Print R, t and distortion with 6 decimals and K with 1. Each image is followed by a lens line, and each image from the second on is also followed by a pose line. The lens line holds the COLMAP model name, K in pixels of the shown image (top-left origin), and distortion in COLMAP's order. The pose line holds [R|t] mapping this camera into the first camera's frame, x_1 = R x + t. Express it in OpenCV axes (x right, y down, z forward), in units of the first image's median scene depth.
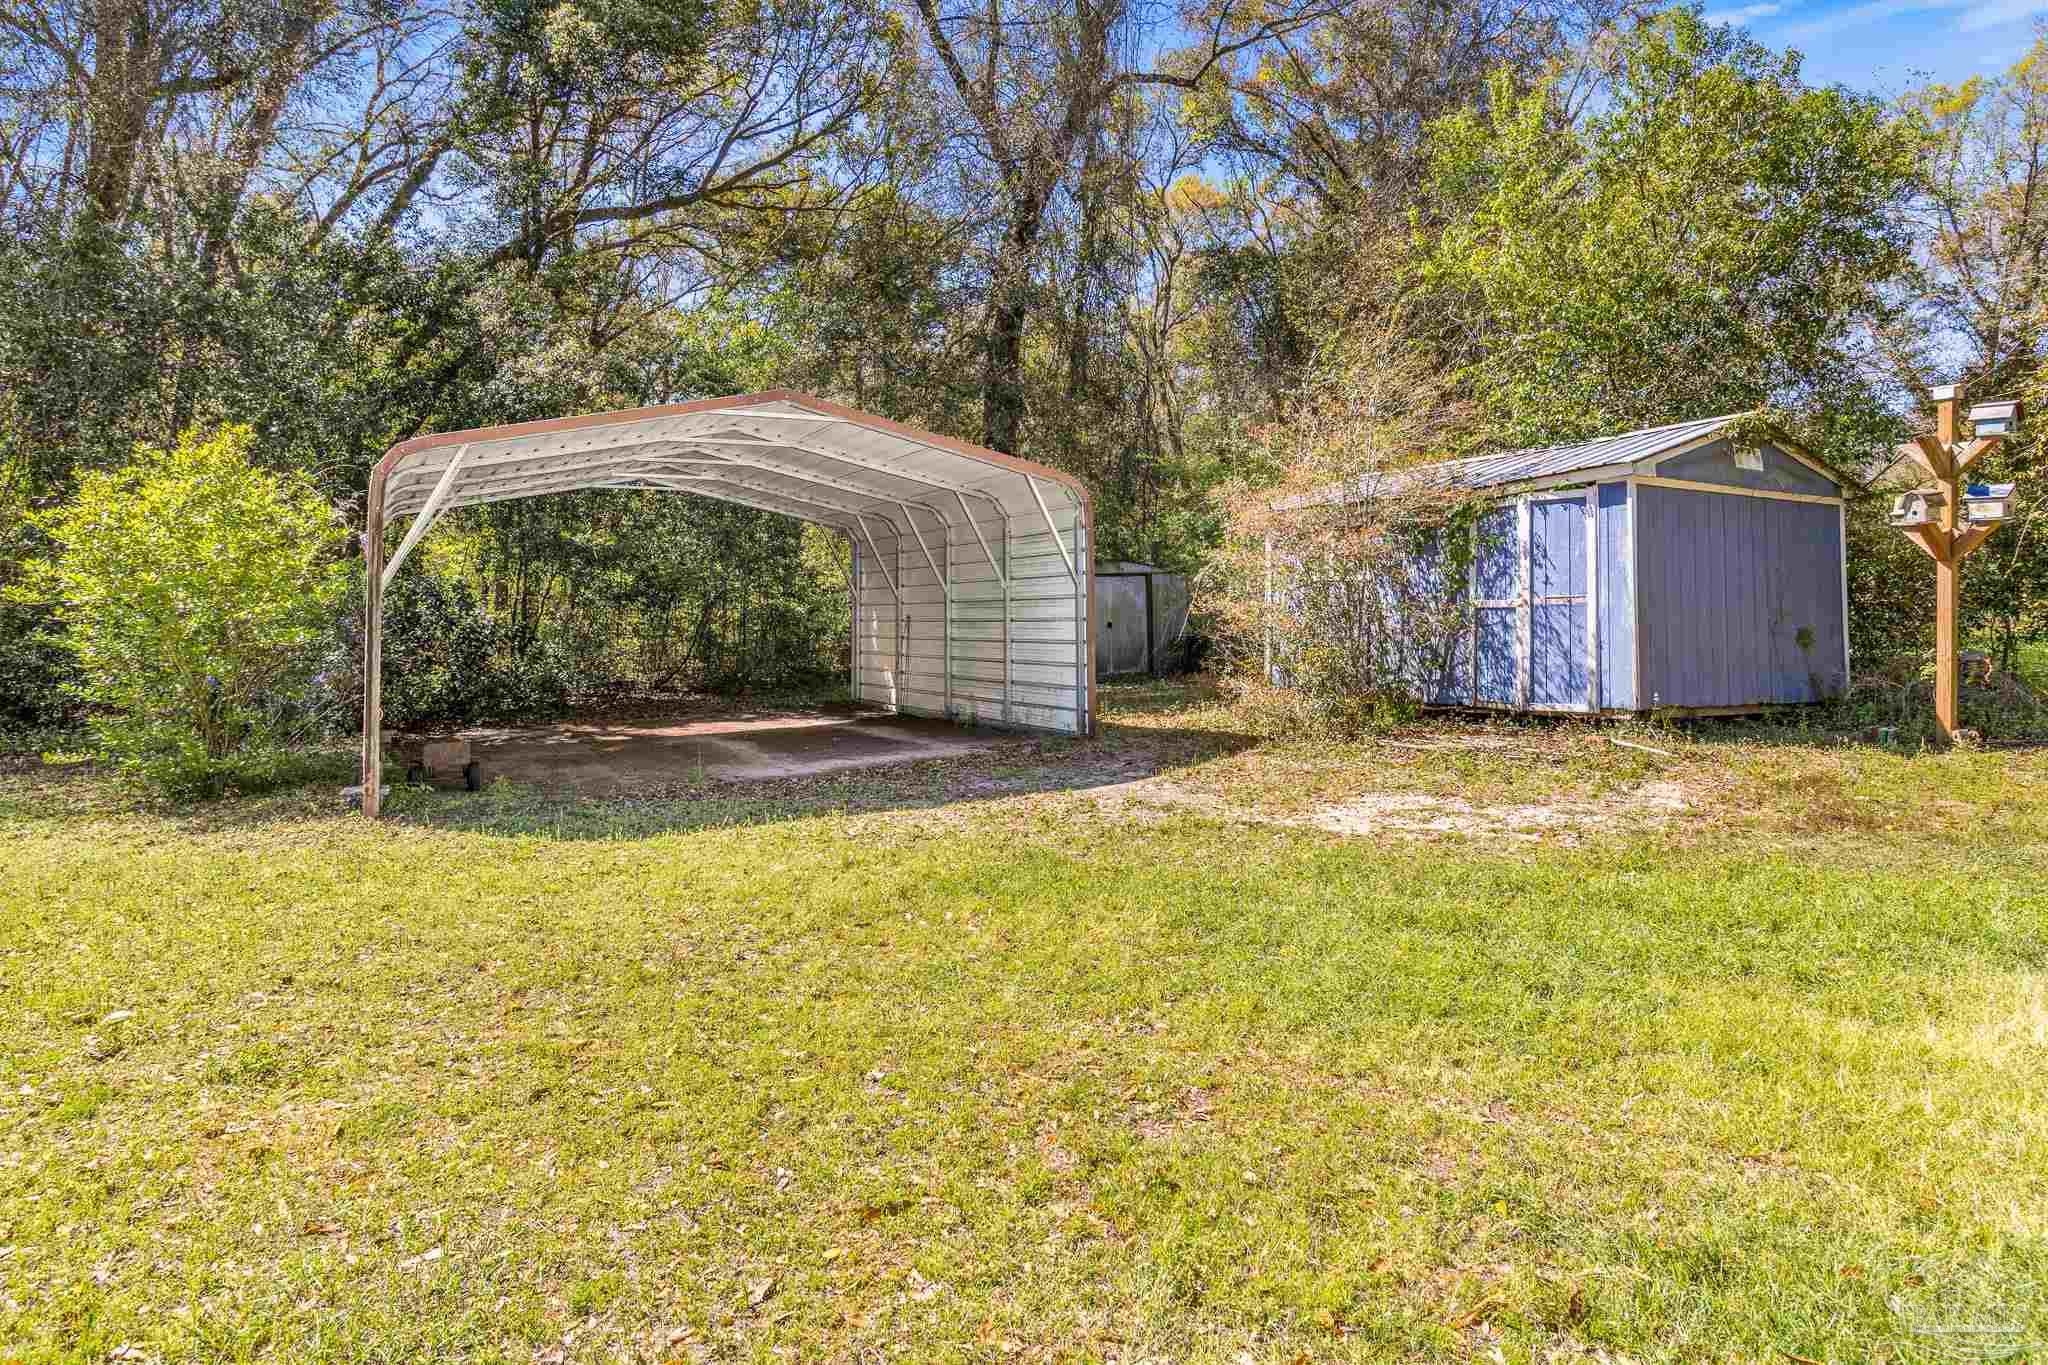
lens RADIAL K [[1147.9, 0, 1023.7], [0, 1147.9, 591.5], [0, 0, 1]] dist [-0.000975, 0.000074]
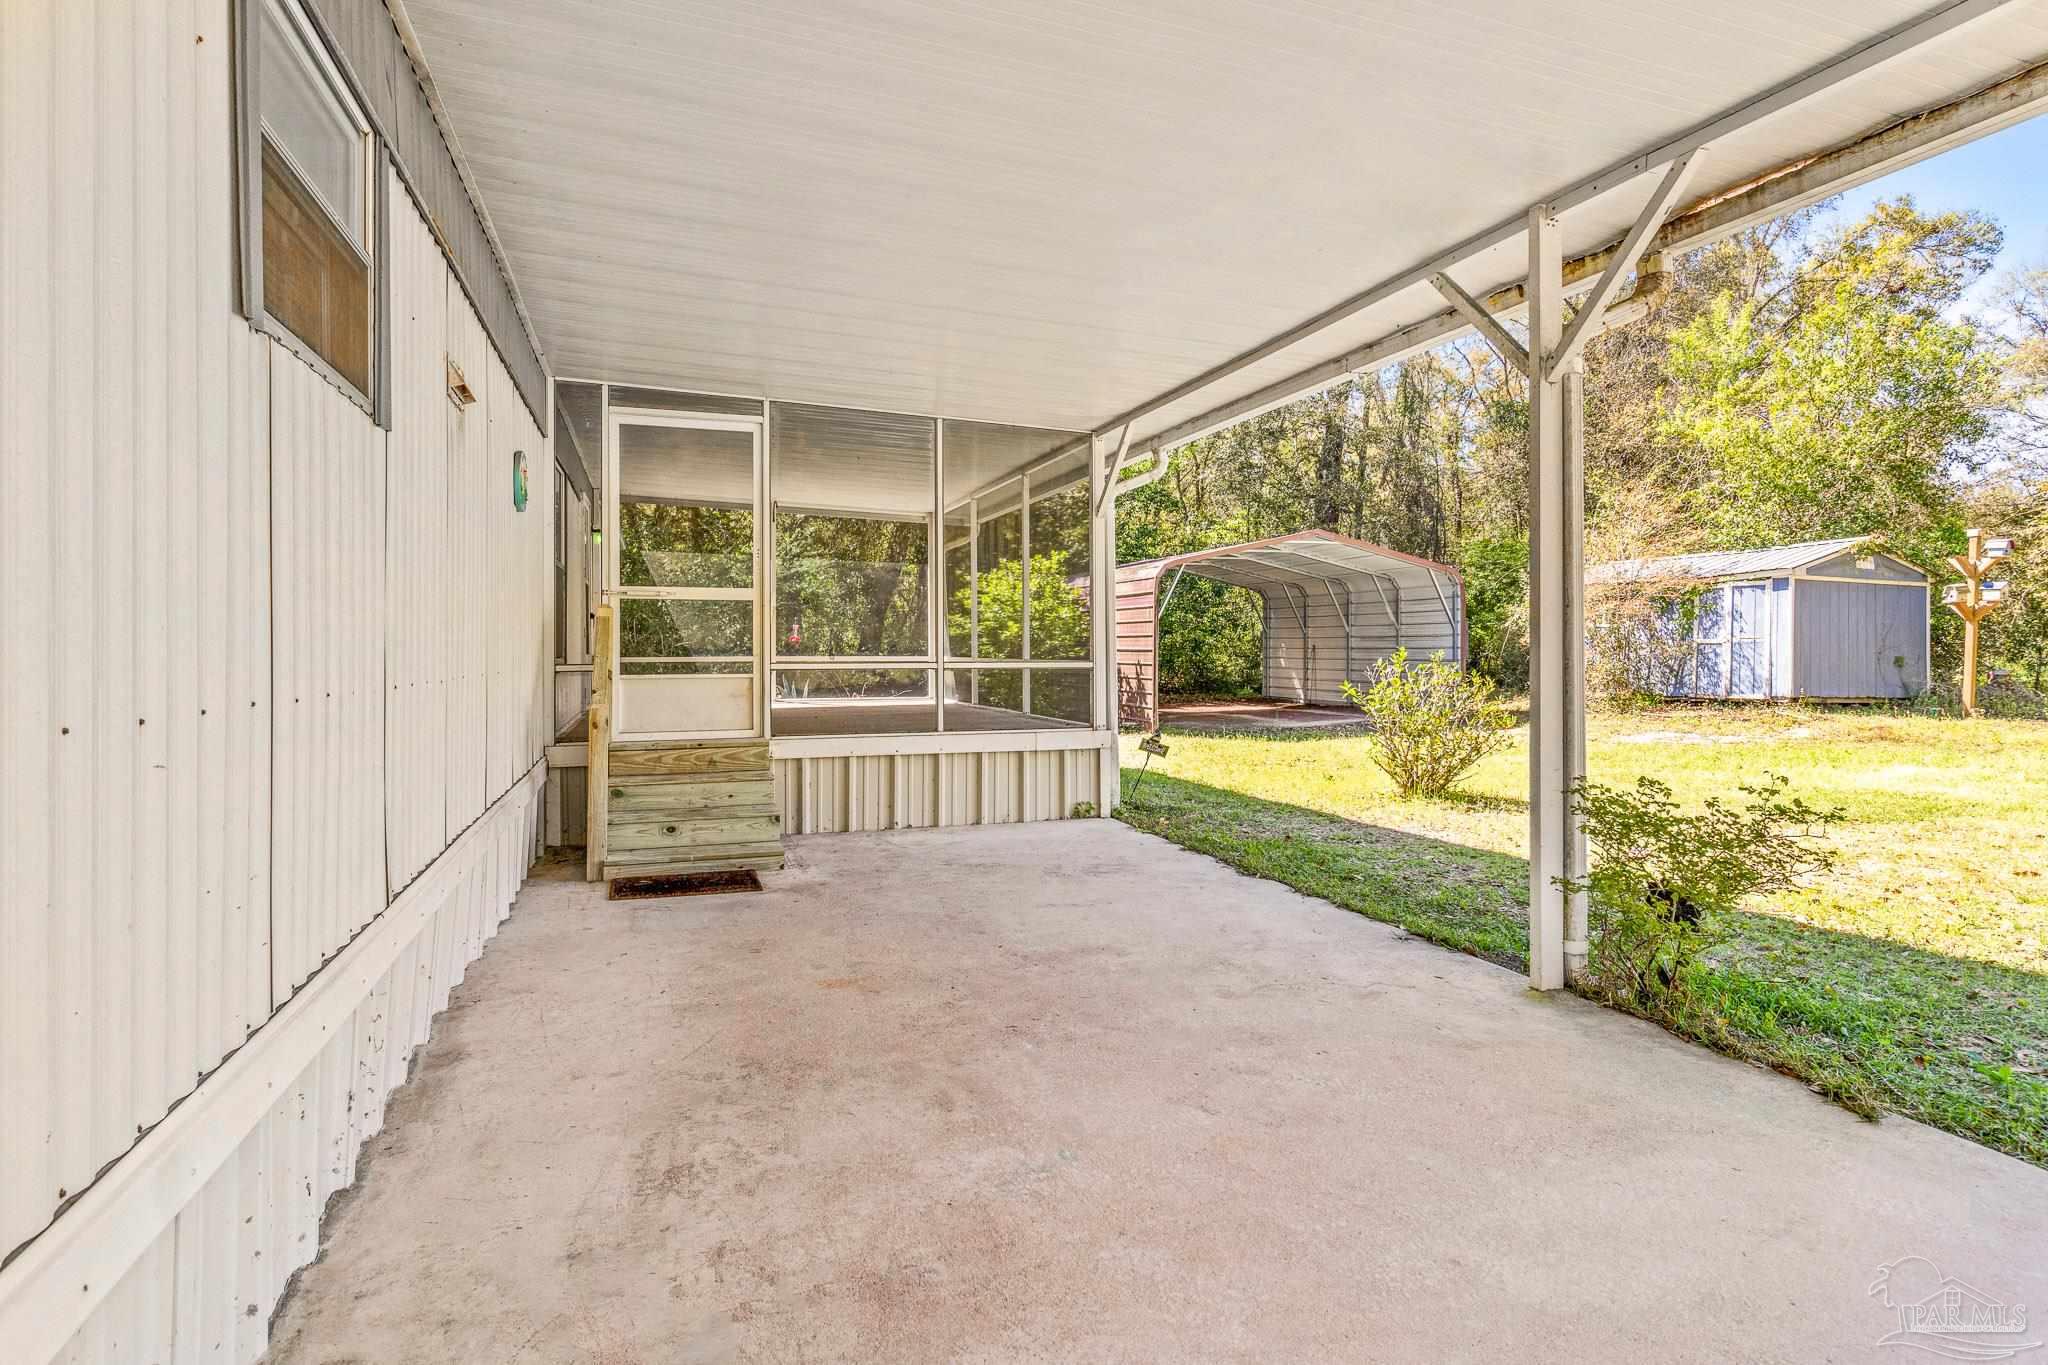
lens RADIAL K [[1029.0, 0, 1026.4], [0, 1029.0, 650.7], [0, 0, 1]] dist [-0.002364, -0.001853]
pose [[0.983845, 0.009101, -0.178789, -0.373464], [-0.004498, 0.999648, 0.026134, -0.012641], [0.178964, -0.024908, 0.983540, -0.818211]]
